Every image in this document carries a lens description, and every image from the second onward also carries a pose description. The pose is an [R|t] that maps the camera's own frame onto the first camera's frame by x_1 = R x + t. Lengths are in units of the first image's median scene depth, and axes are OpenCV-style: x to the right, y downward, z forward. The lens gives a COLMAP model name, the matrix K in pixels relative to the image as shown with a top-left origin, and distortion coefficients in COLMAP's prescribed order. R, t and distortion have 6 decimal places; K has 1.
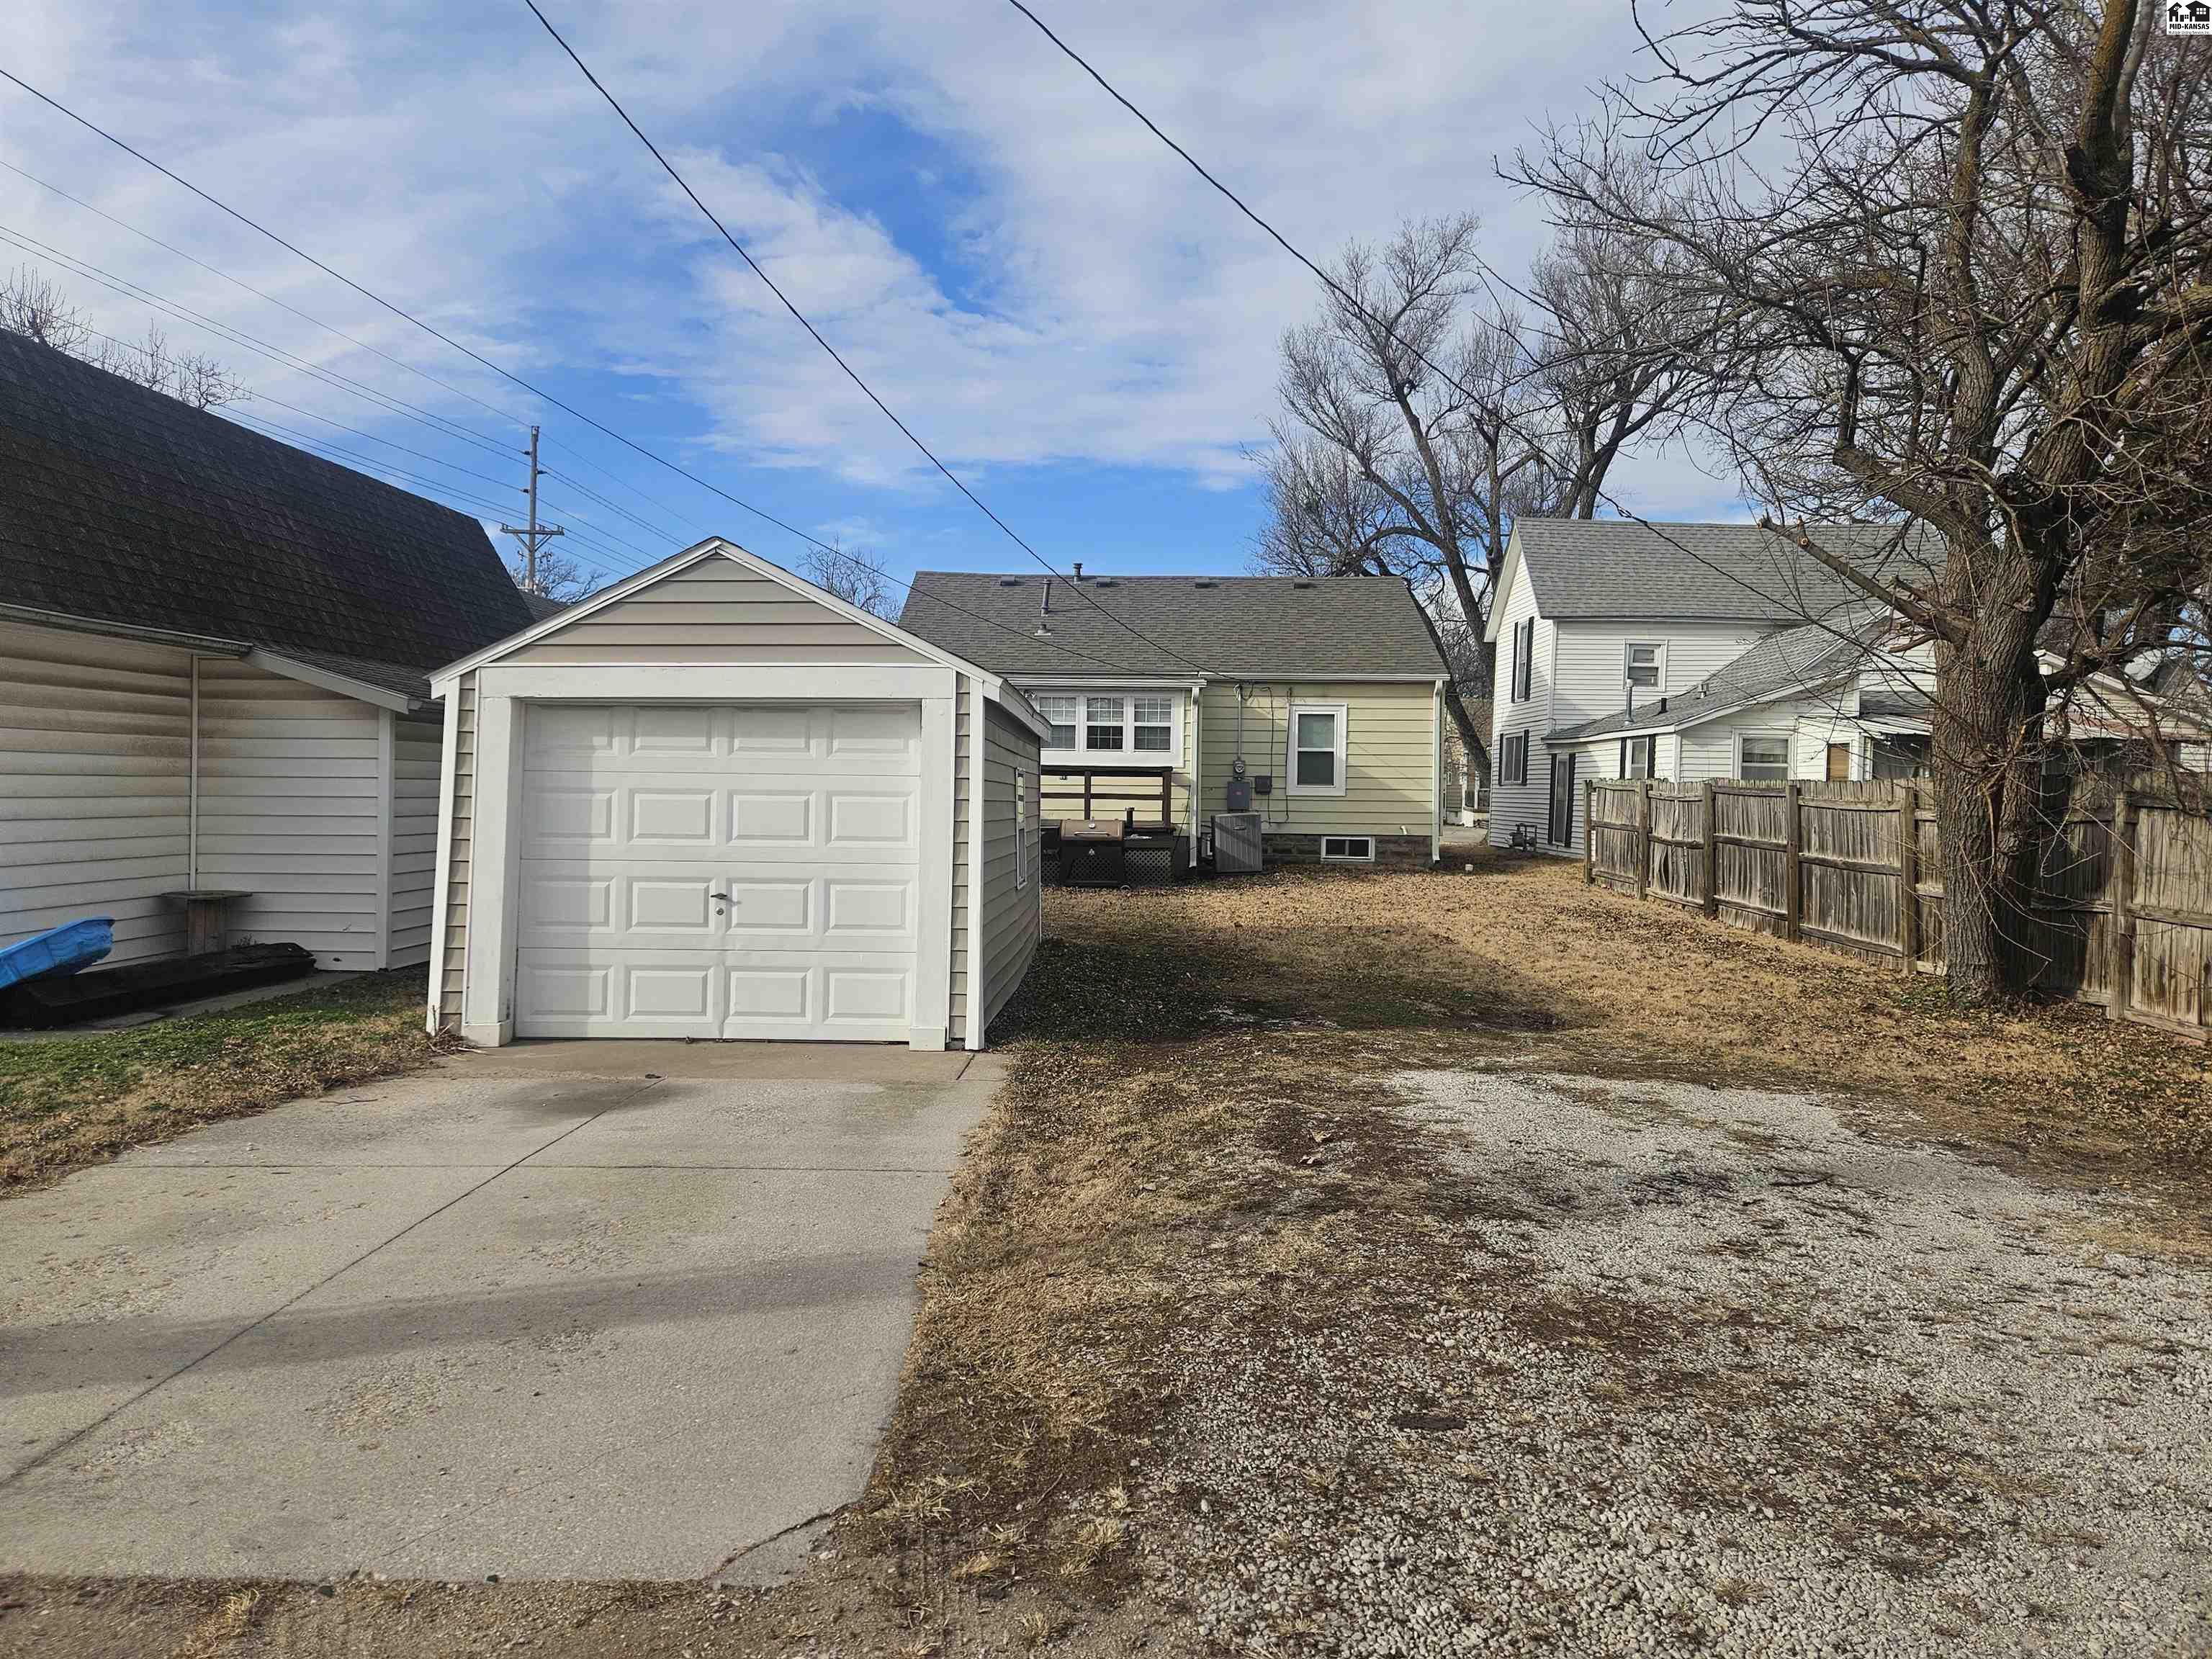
lens RADIAL K [[1459.5, 0, 1118.3], [0, 1459.5, 820.0], [0, 0, 1]] dist [0.048267, -0.005674]
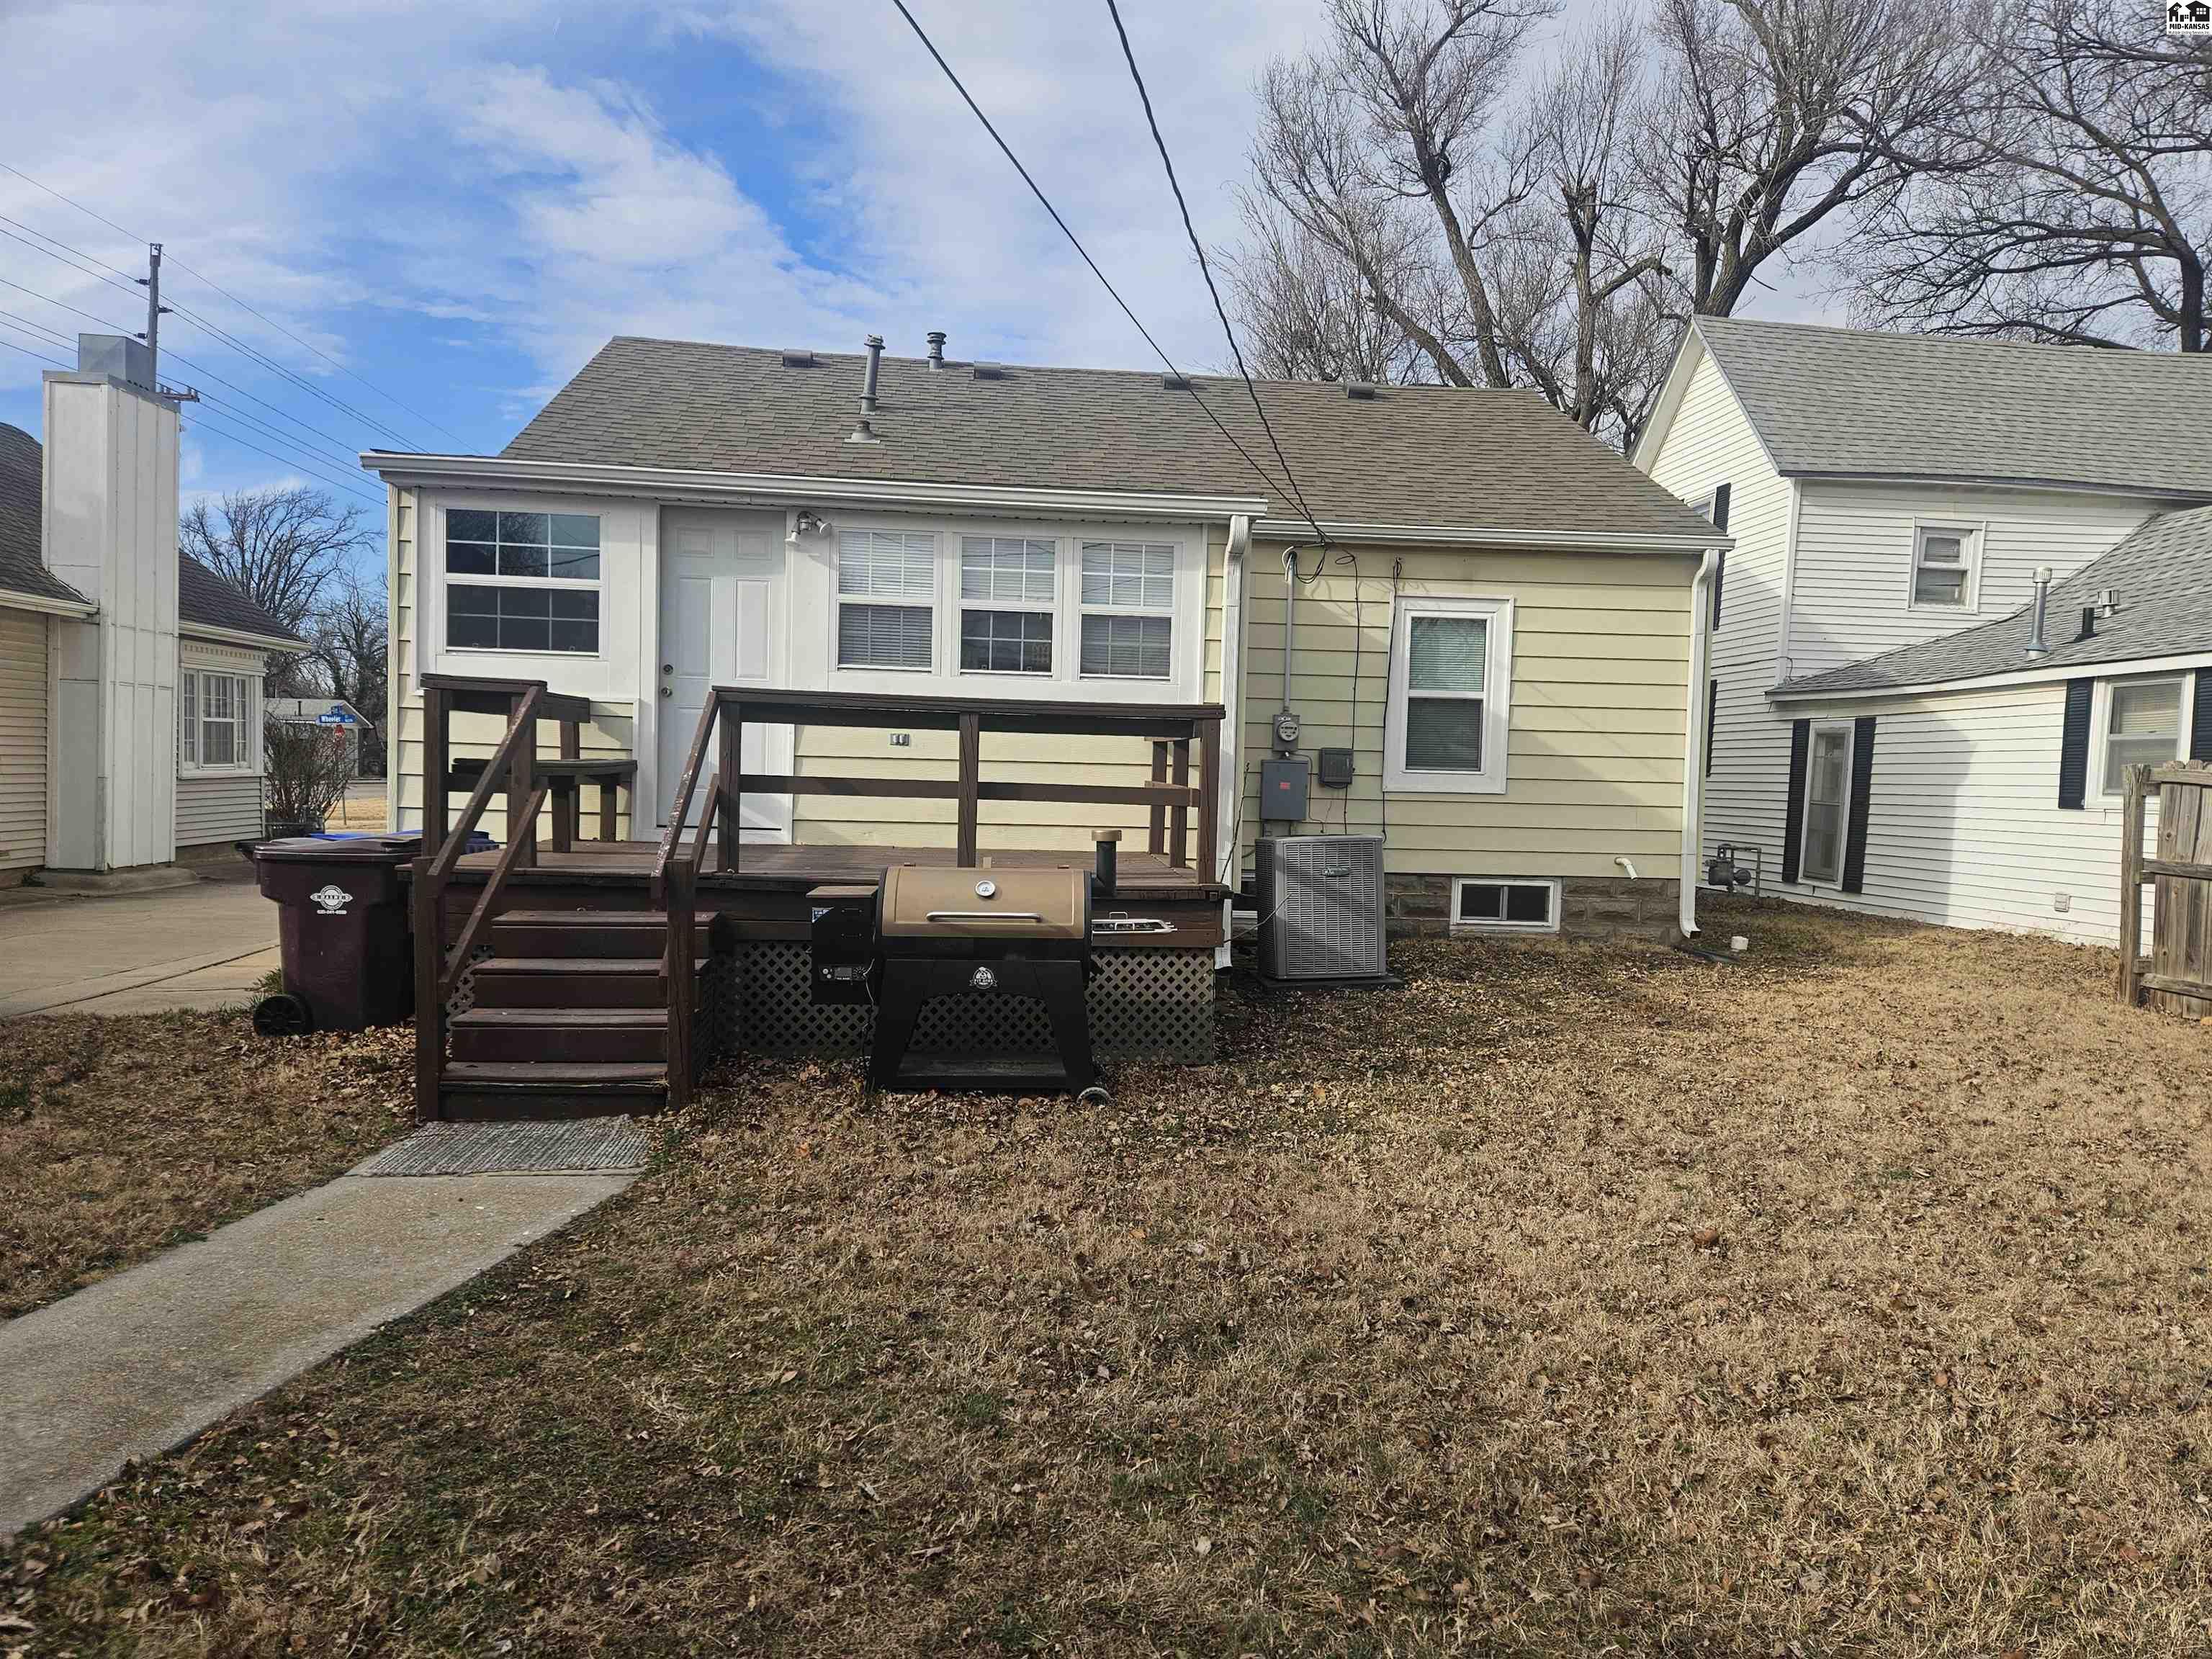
lens RADIAL K [[1459.5, 0, 1108.4], [0, 1459.5, 823.4], [0, 0, 1]] dist [0.048267, -0.005674]
pose [[0.995468, 0.011856, 0.094350, -0.014397], [-0.013019, 0.999847, 0.011721, -0.009229], [-0.094197, -0.012896, 0.995470, 0.465381]]
